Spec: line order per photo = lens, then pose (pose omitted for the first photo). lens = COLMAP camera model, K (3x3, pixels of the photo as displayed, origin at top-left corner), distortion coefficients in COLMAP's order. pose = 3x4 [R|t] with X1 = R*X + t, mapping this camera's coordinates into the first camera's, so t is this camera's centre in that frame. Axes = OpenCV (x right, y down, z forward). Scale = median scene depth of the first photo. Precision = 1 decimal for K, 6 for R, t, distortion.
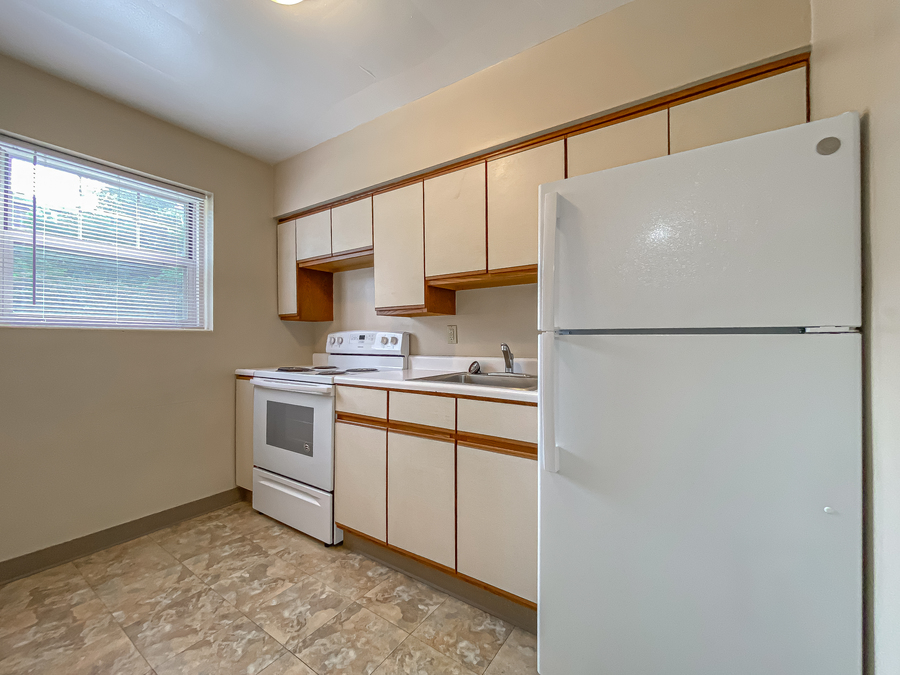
lens RADIAL K [[368.7, 0, 446.7], [0, 368.7, 338.1], [0, 0, 1]] dist [0.019446, -0.007894]
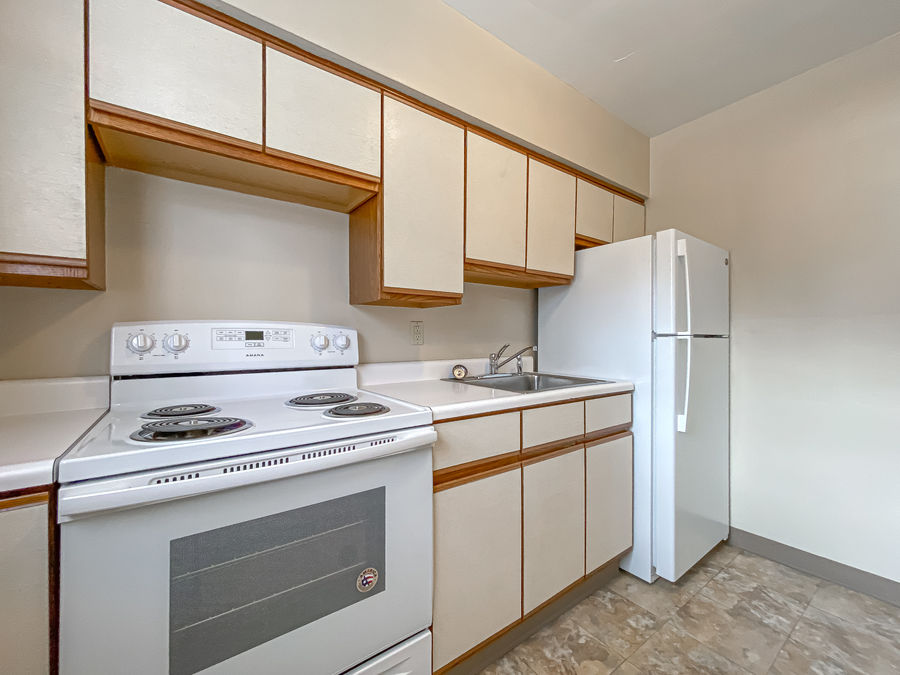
lens RADIAL K [[366.5, 0, 447.1], [0, 366.5, 337.9], [0, 0, 1]] dist [0.001747, -0.000527]
pose [[0.352977, 0.001458, 0.935631, -0.683190], [-0.006498, 0.999978, 0.000893, -0.001251], [-0.935610, -0.006395, 0.352978, 0.676961]]
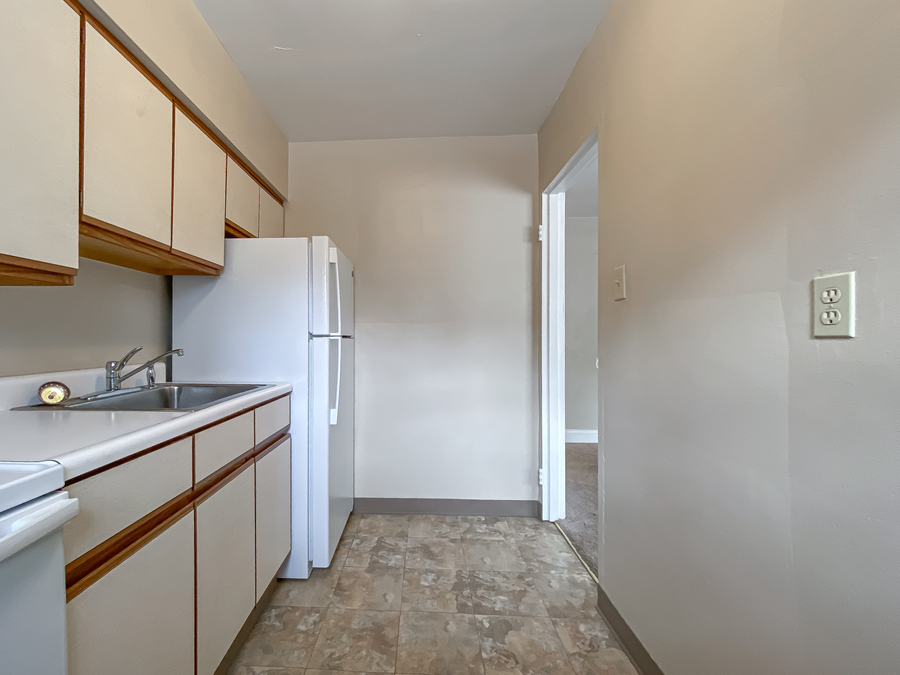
lens RADIAL K [[383.9, 0, 400.8], [0, 383.9, 339.7], [0, 0, 1]] dist [-0.000783, -0.000421]
pose [[-0.502474, -0.001588, 0.864591, -0.625722], [-0.004542, 0.999989, -0.000803, -0.001074], [-0.864581, -0.004330, -0.502475, 0.783911]]
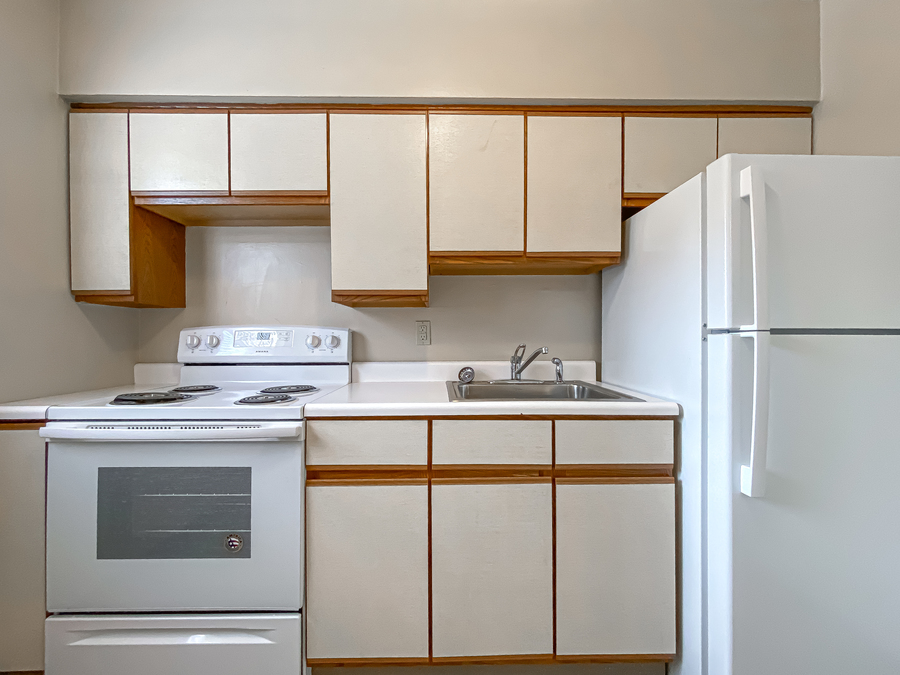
lens RADIAL K [[370.8, 0, 442.8], [0, 370.8, 339.1], [0, 0, 1]] dist [-0.001291, -0.000399]
pose [[0.823871, 0.000444, 0.566777, -0.385975], [-0.002422, 0.999993, 0.002738, 0.000510], [-0.566772, -0.003628, 0.823867, 0.353868]]
